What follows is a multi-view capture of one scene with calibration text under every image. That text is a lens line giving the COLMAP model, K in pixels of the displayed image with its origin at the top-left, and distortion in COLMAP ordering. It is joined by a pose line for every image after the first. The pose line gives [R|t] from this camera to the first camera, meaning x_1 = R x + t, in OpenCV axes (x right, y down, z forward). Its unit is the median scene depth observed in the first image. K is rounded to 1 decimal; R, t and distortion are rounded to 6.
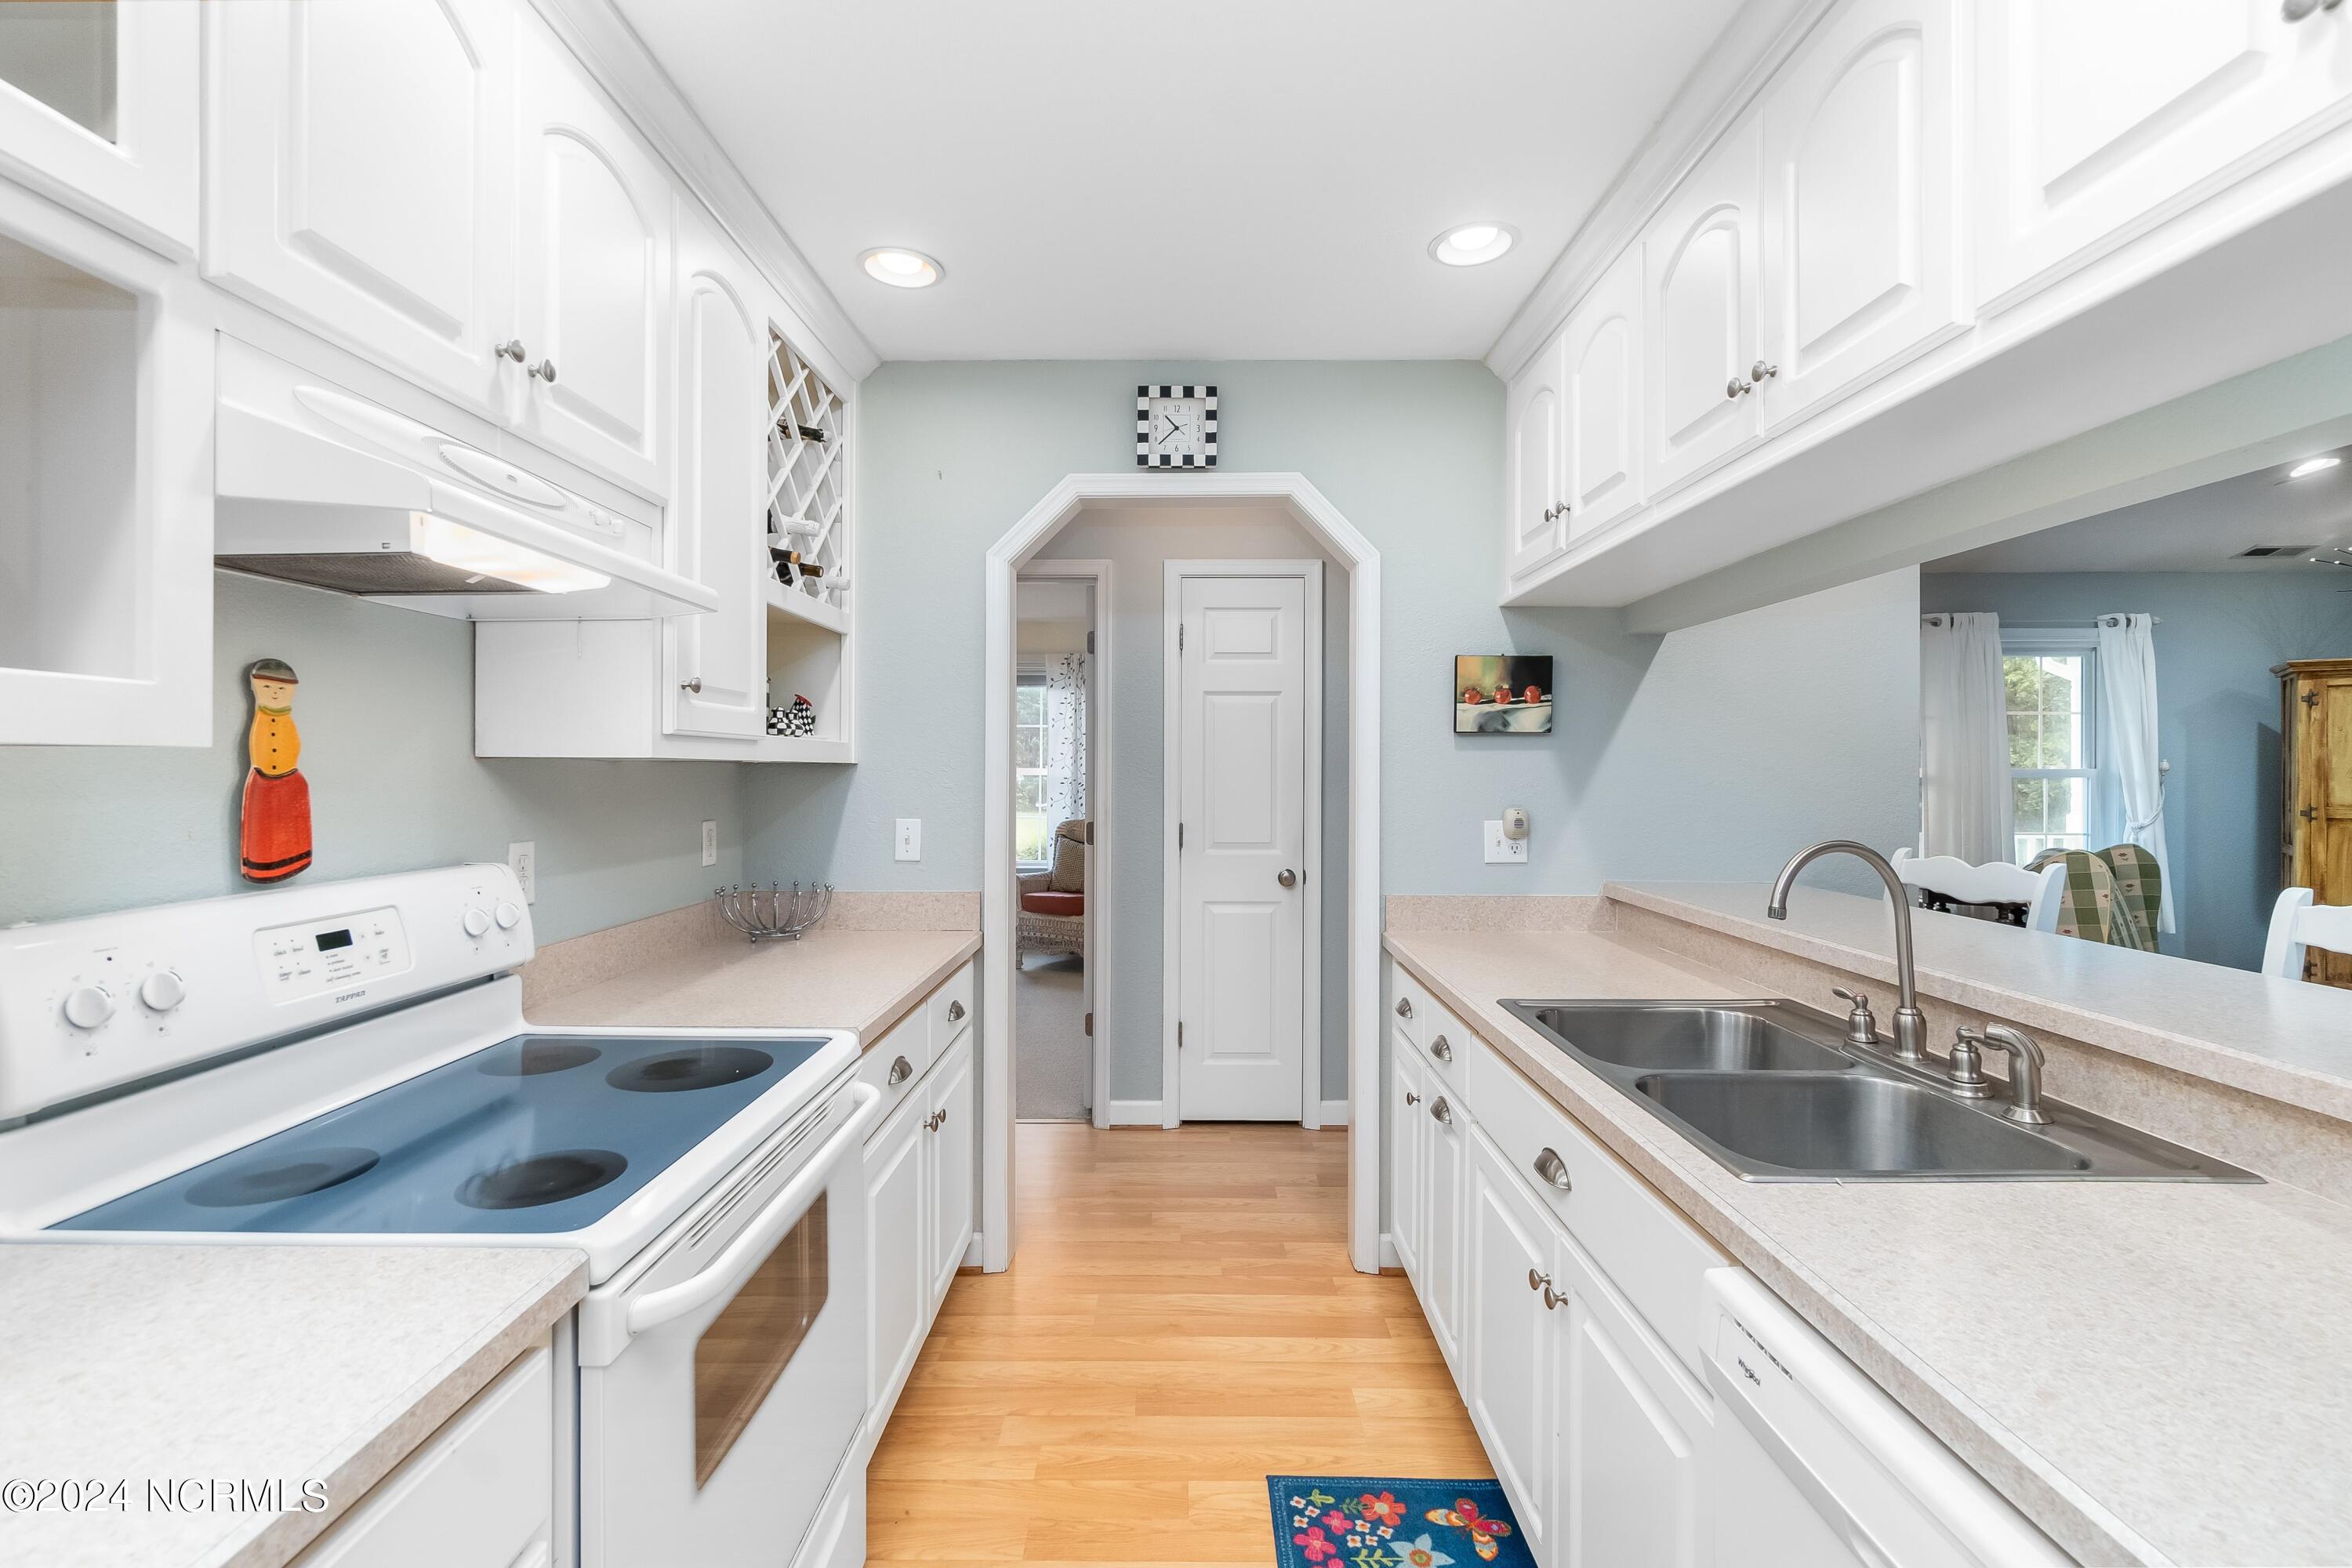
lens RADIAL K [[1023.4, 0, 1176.0], [0, 1023.4, 784.0], [0, 0, 1]] dist [-0.021149, -0.000242]
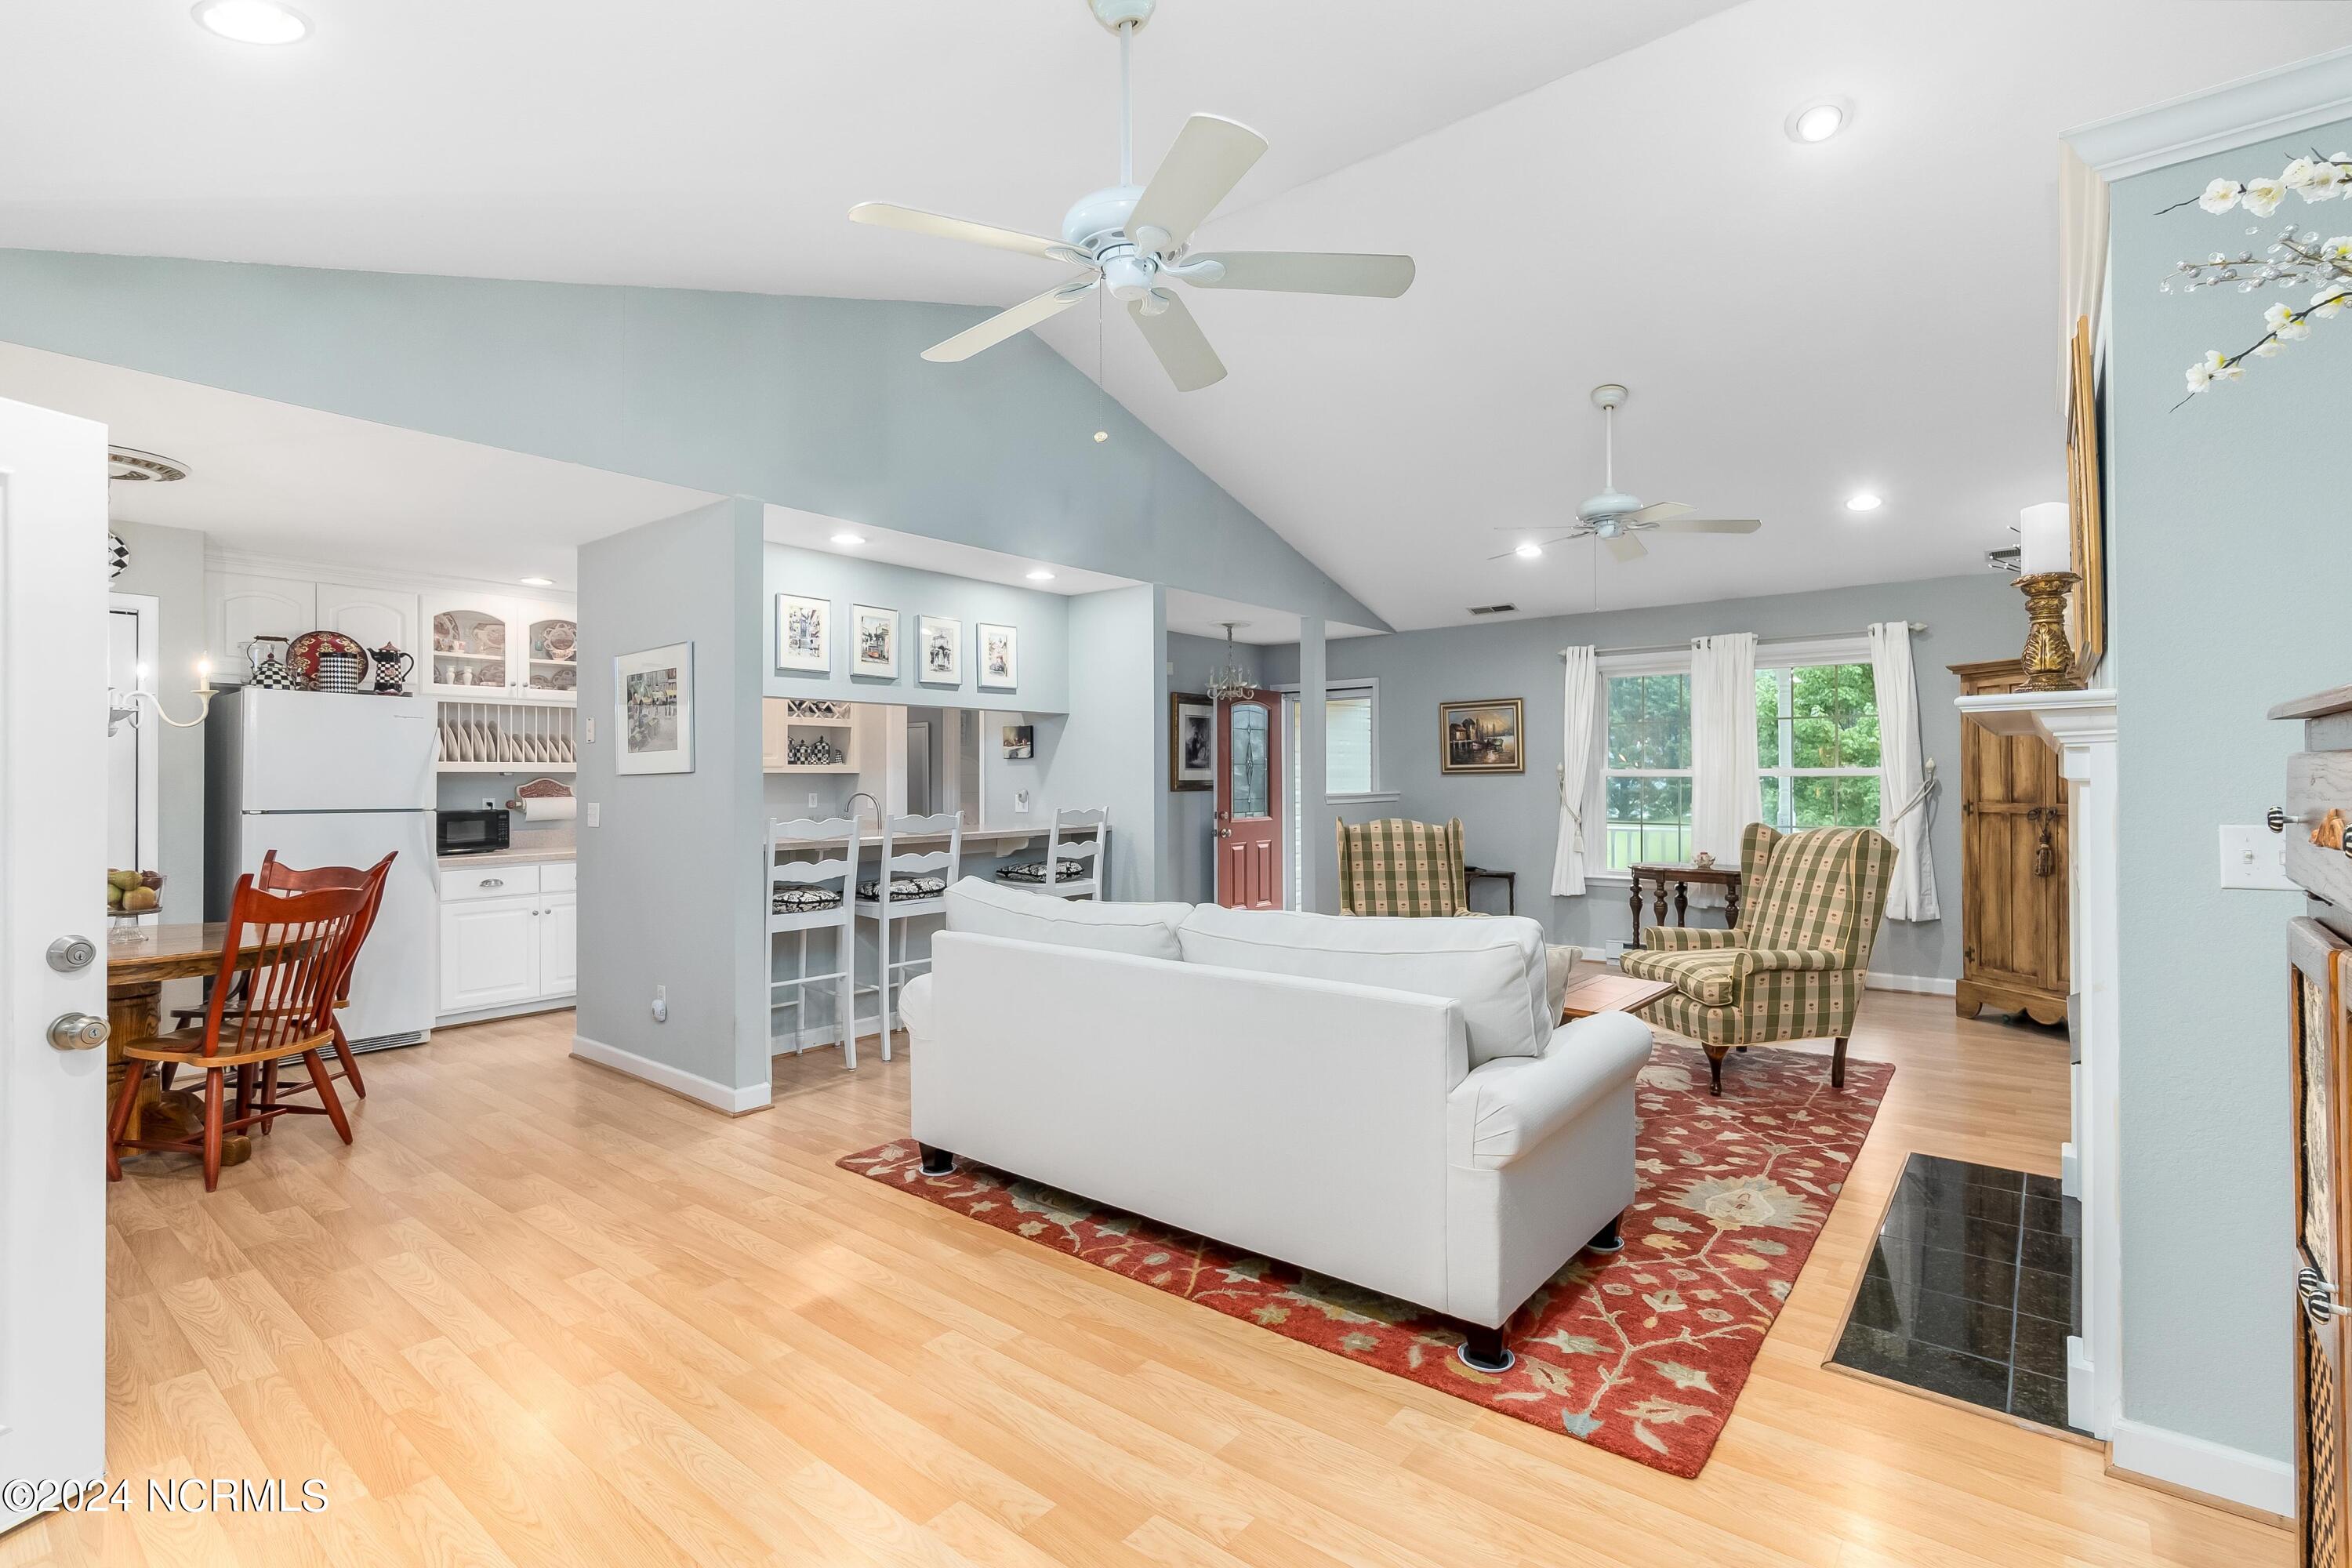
lens RADIAL K [[1089.7, 0, 1176.0], [0, 1089.7, 784.0], [0, 0, 1]] dist [-0.001223, -0.000113]
pose [[0.781211, -0.002105, -0.624264, 2.255790], [-0.002484, 0.999976, -0.006481, 0.028823], [0.624262, 0.006613, 0.781187, -0.812041]]
